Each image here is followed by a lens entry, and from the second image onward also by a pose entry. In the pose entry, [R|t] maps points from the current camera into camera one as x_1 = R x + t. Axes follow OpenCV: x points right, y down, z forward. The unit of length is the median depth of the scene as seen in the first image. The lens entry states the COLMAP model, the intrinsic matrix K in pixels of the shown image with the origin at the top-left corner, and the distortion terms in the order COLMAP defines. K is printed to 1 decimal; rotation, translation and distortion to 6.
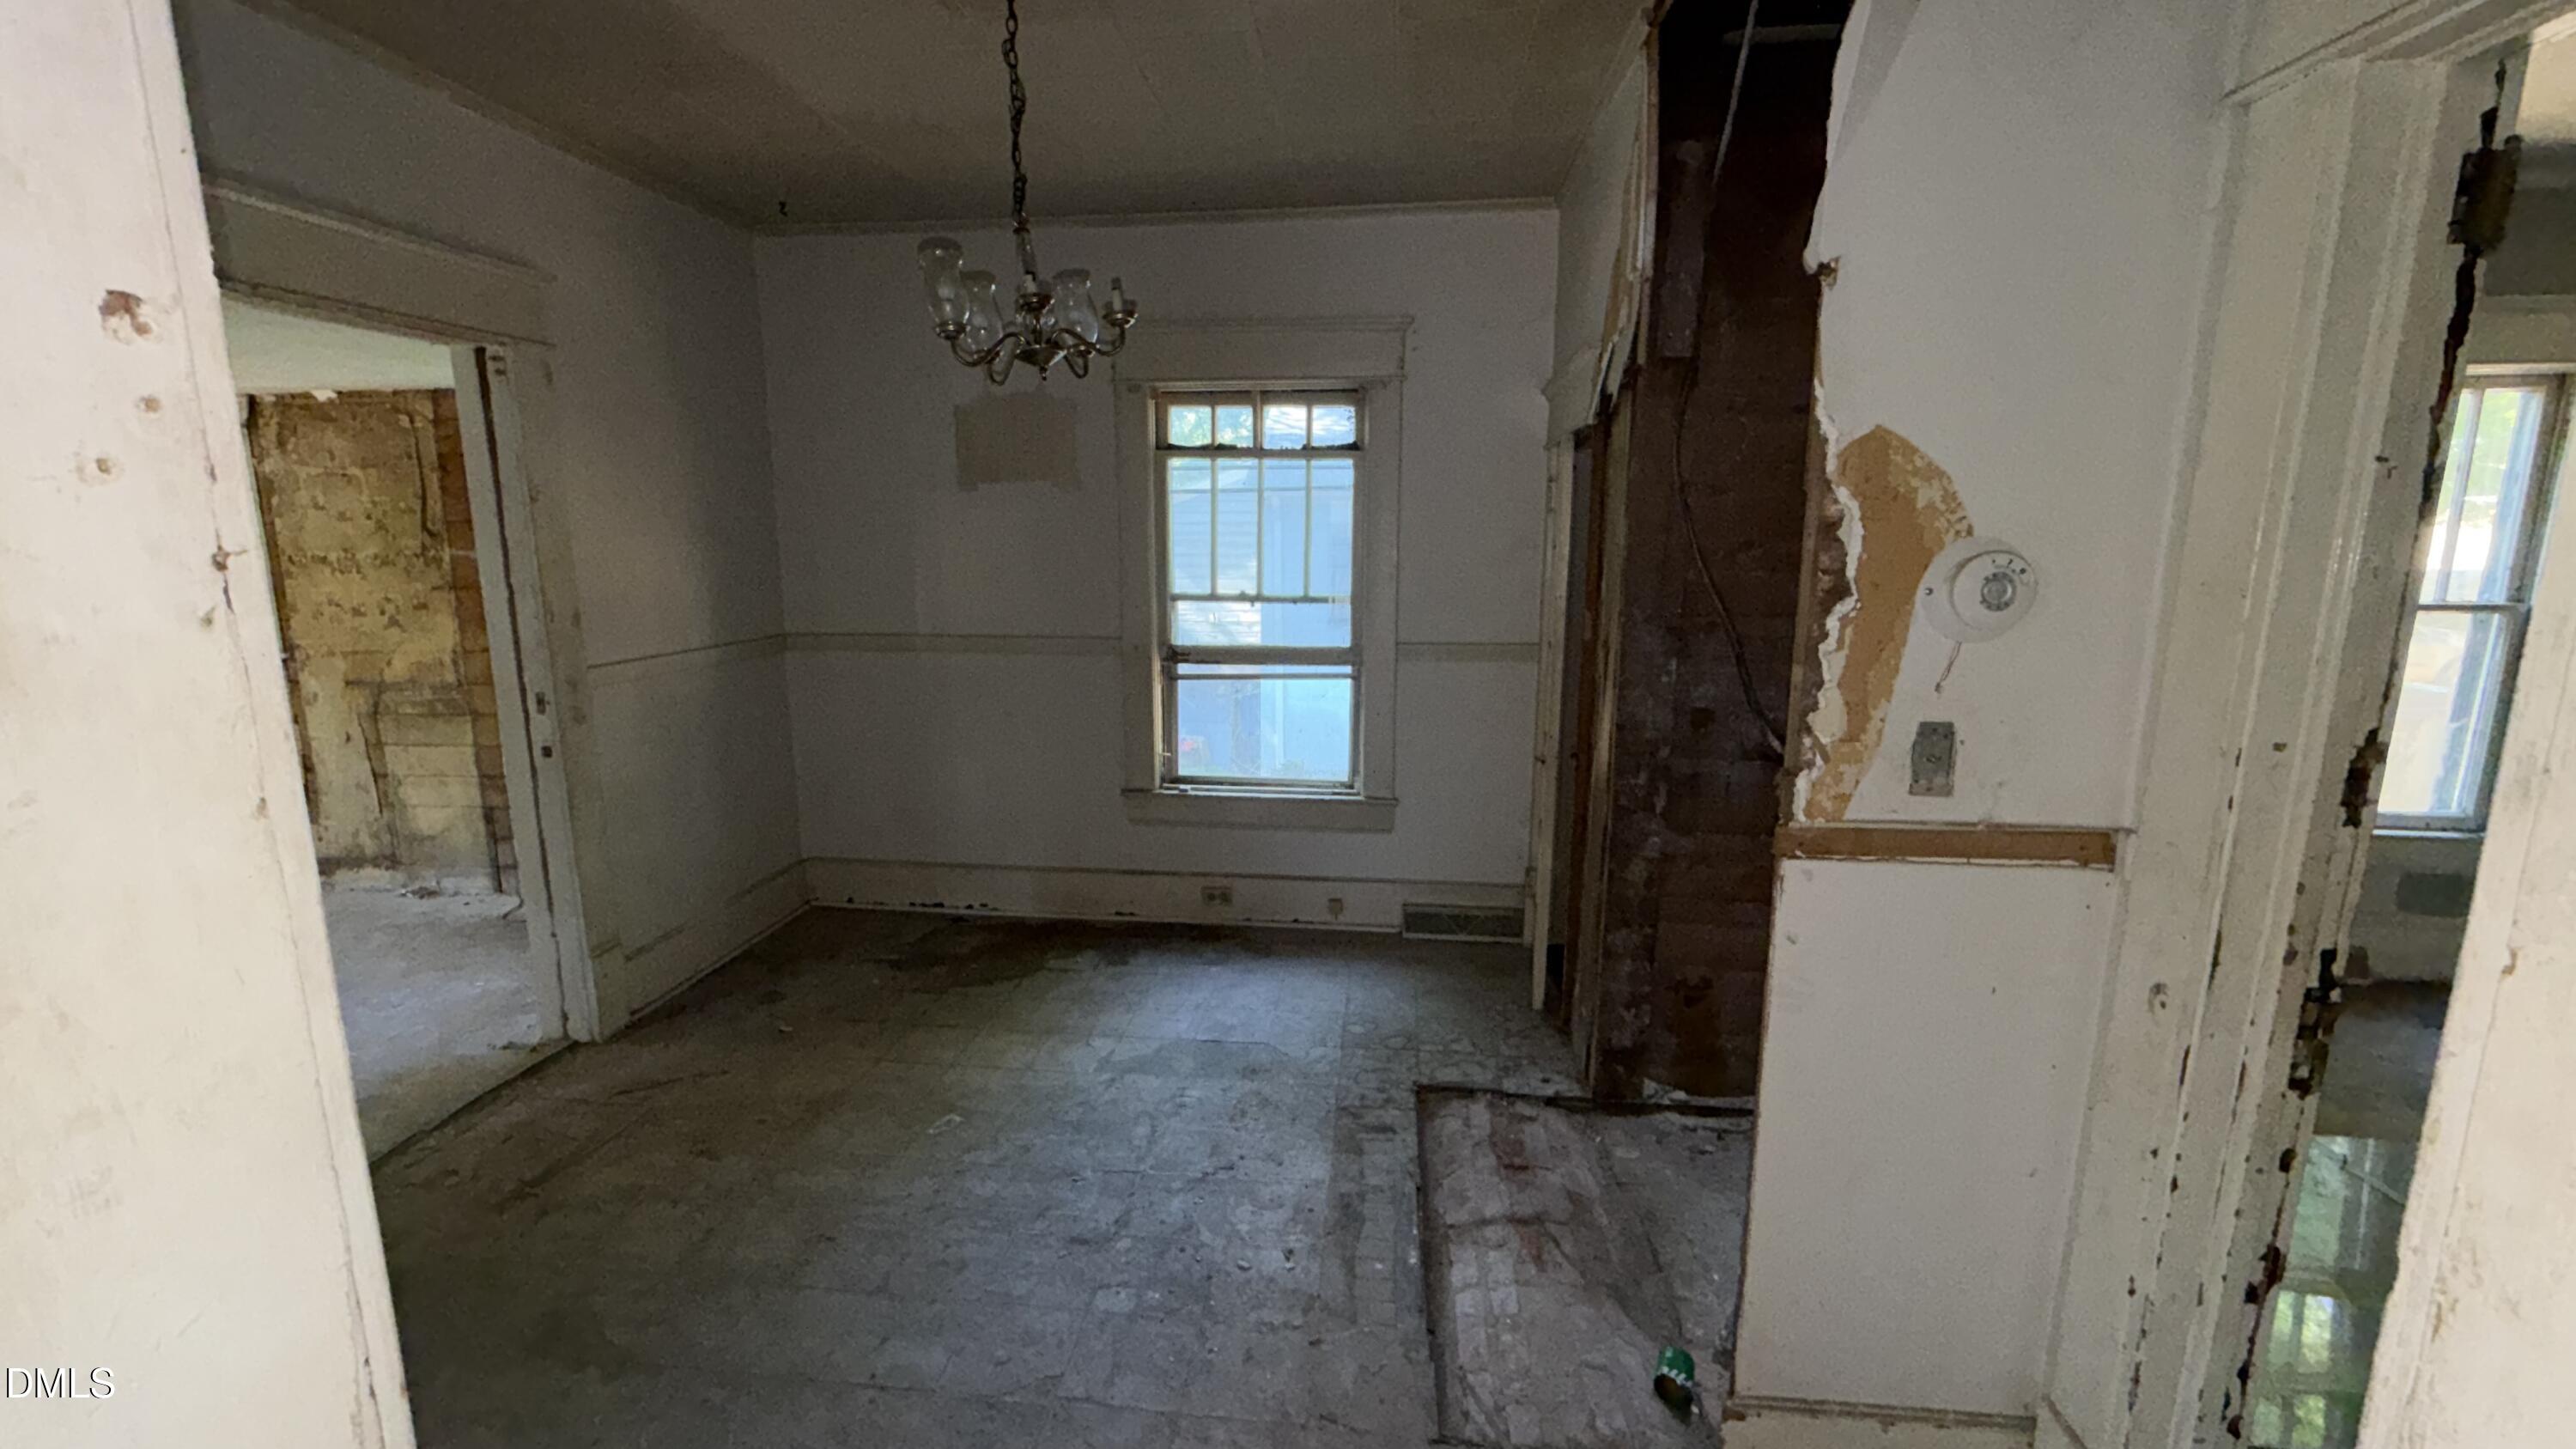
lens RADIAL K [[1028.5, 0, 1289.7], [0, 1028.5, 729.6], [0, 0, 1]] dist [0.002557, 0.000437]
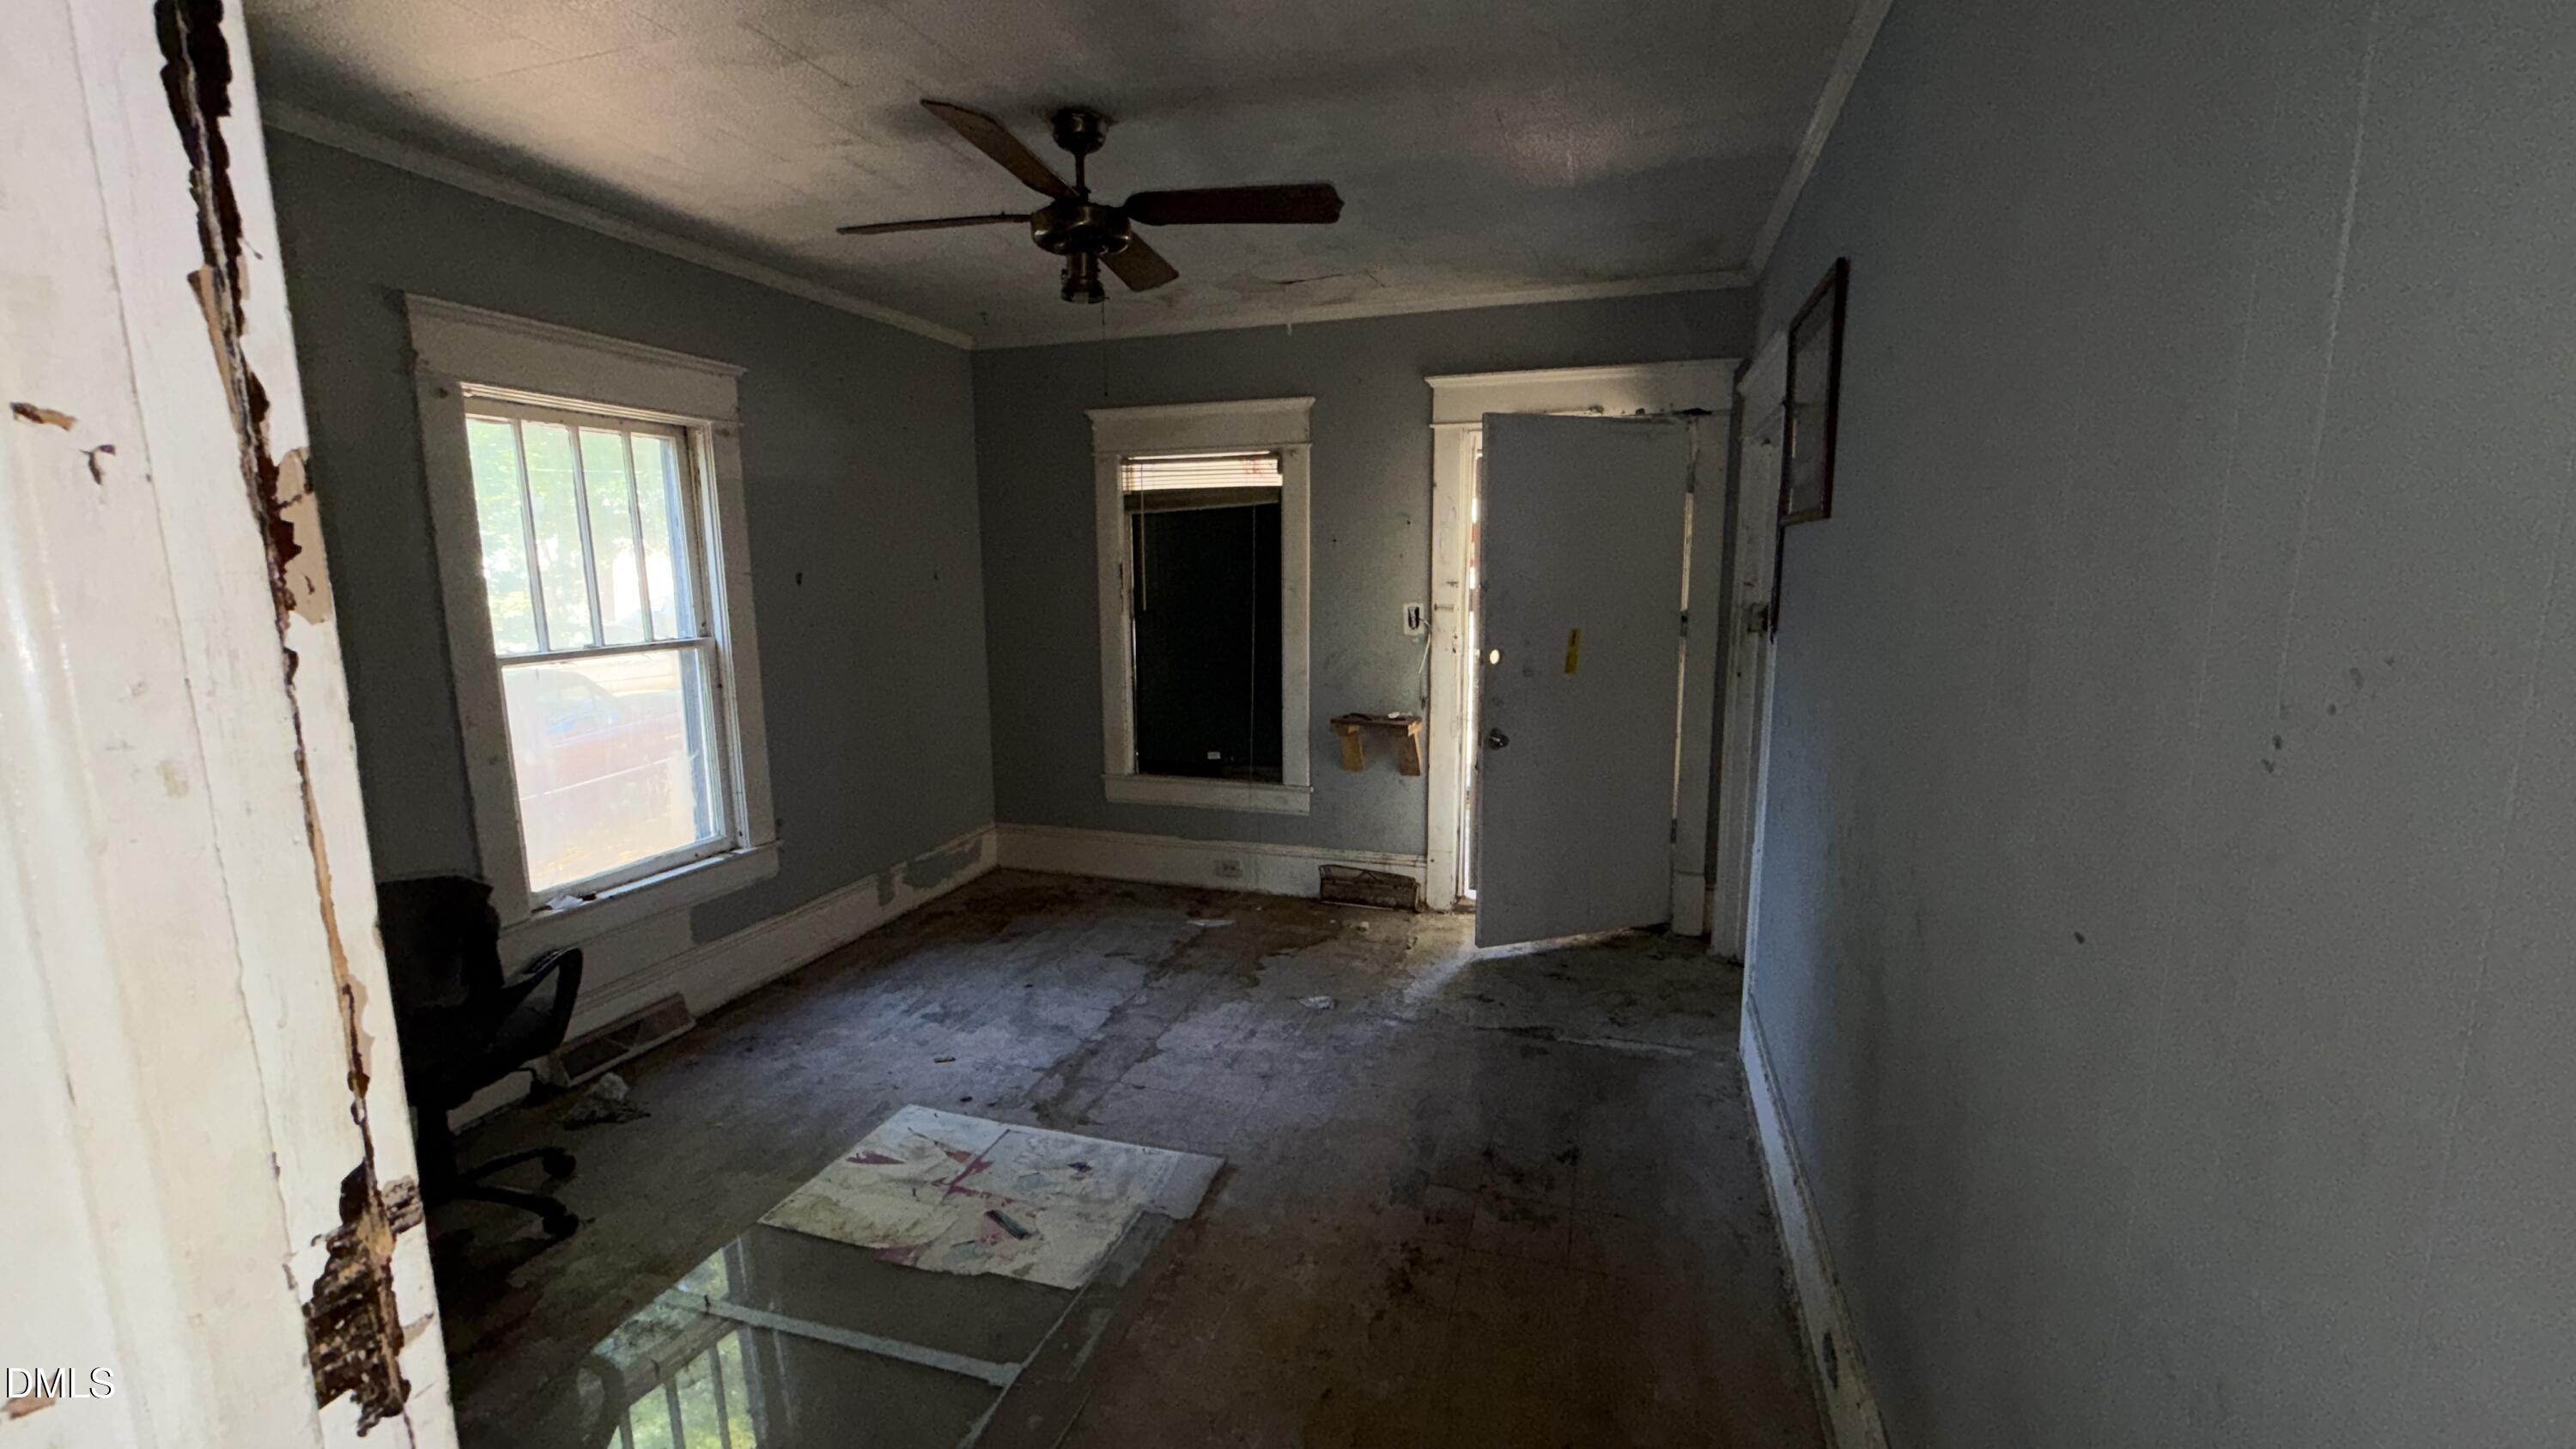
lens RADIAL K [[1028.5, 0, 1295.5], [0, 1028.5, 728.7], [0, 0, 1]] dist [0.002557, 0.000437]
pose [[0.201391, -0.158164, 0.966657, 0.261507], [0.180200, 0.976016, 0.122153, -0.049295], [-0.962793, 0.149591, 0.225062, 0.185283]]
